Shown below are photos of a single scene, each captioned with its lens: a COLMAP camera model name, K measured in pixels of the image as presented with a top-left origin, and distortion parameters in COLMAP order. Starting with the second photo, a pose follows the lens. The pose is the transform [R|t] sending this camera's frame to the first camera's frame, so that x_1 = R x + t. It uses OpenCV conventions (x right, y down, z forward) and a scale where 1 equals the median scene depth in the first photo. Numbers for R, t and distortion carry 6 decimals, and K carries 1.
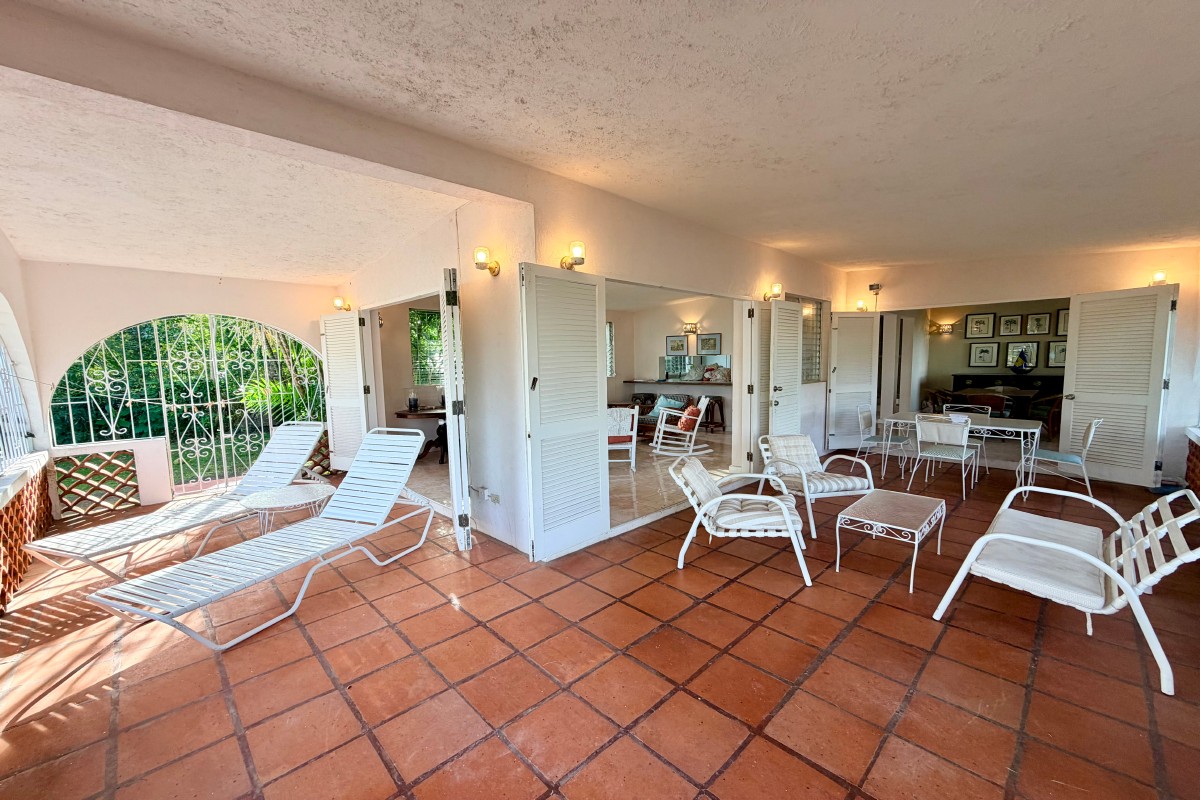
lens RADIAL K [[481.2, 0, 600.0], [0, 481.2, 400.0], [0, 0, 1]] dist [0.000329, 0.000060]
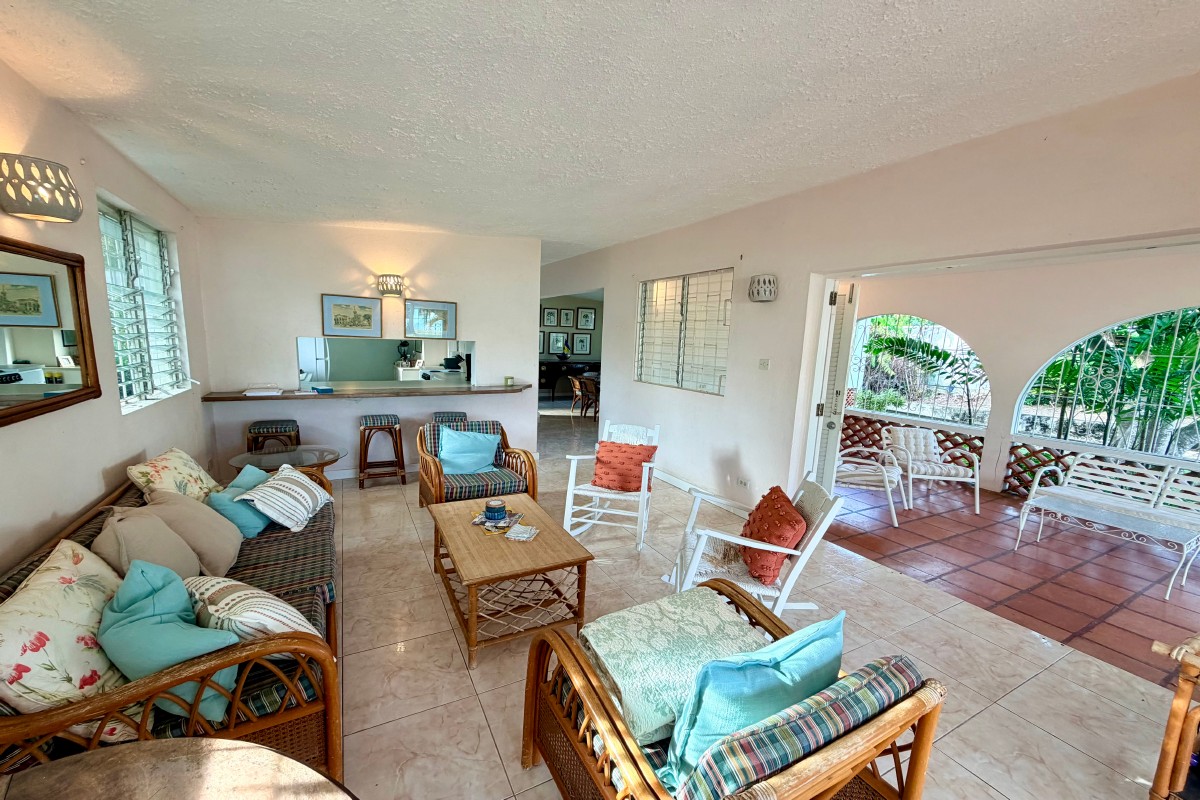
lens RADIAL K [[481.2, 0, 600.0], [0, 481.2, 400.0], [0, 0, 1]] dist [0.000329, 0.000060]
pose [[0.269737, -0.096845, 0.958052, -0.266385], [0.041943, 0.995167, 0.088788, -0.061054], [-0.962020, 0.016234, 0.272495, 0.641815]]
